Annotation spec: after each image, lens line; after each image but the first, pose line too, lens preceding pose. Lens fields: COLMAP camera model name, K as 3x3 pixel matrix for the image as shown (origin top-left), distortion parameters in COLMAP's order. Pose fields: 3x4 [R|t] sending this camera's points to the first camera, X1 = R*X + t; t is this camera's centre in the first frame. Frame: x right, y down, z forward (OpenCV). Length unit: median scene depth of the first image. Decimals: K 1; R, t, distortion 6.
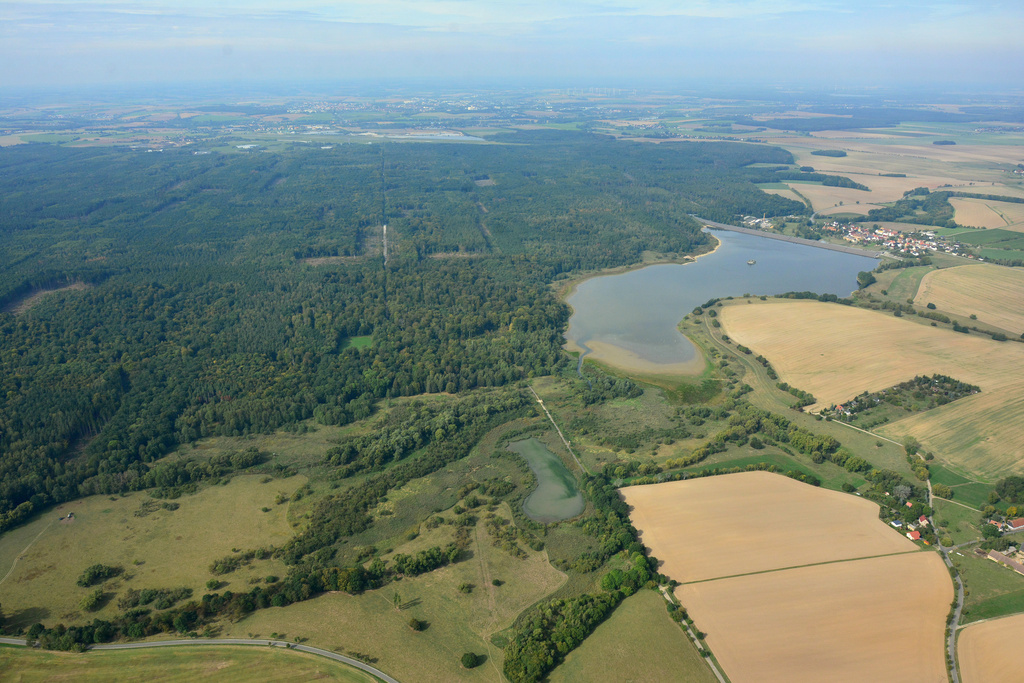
lens RADIAL K [[962.6, 0, 512.0], [0, 962.6, 341.5], [0, 0, 1]] dist [-0.051961, 0.016638]
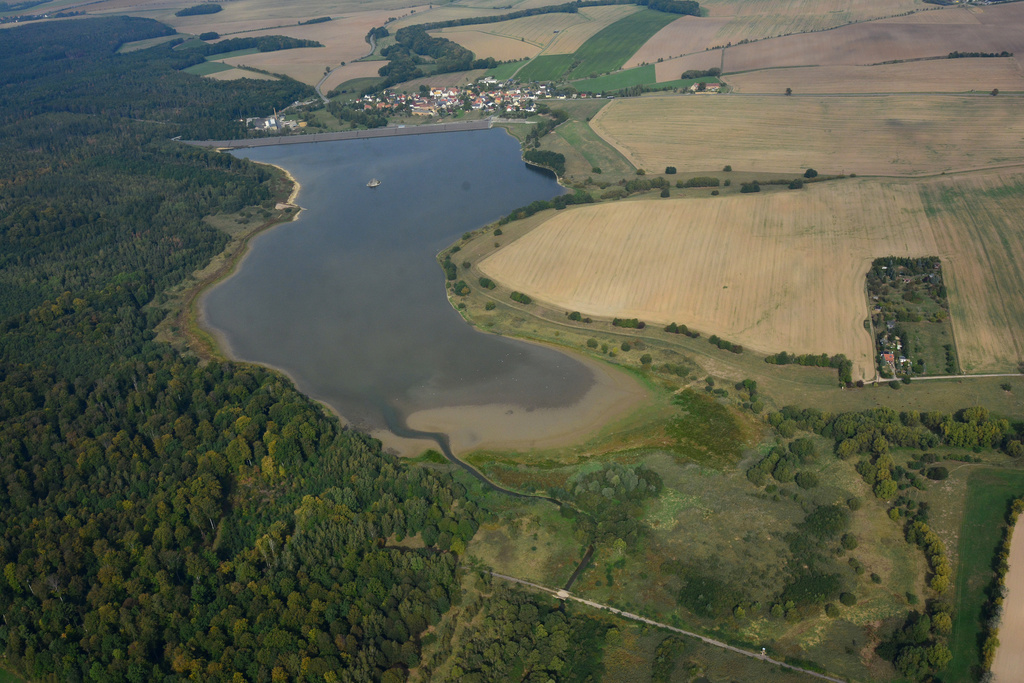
lens RADIAL K [[962.6, 0, 512.0], [0, 962.6, 341.5], [0, 0, 1]] dist [-0.051961, 0.016638]
pose [[0.625734, -0.406610, 0.665676, -0.258534], [0.301539, 0.913139, 0.274320, -0.195945], [-0.719396, 0.029076, 0.693991, 0.672303]]
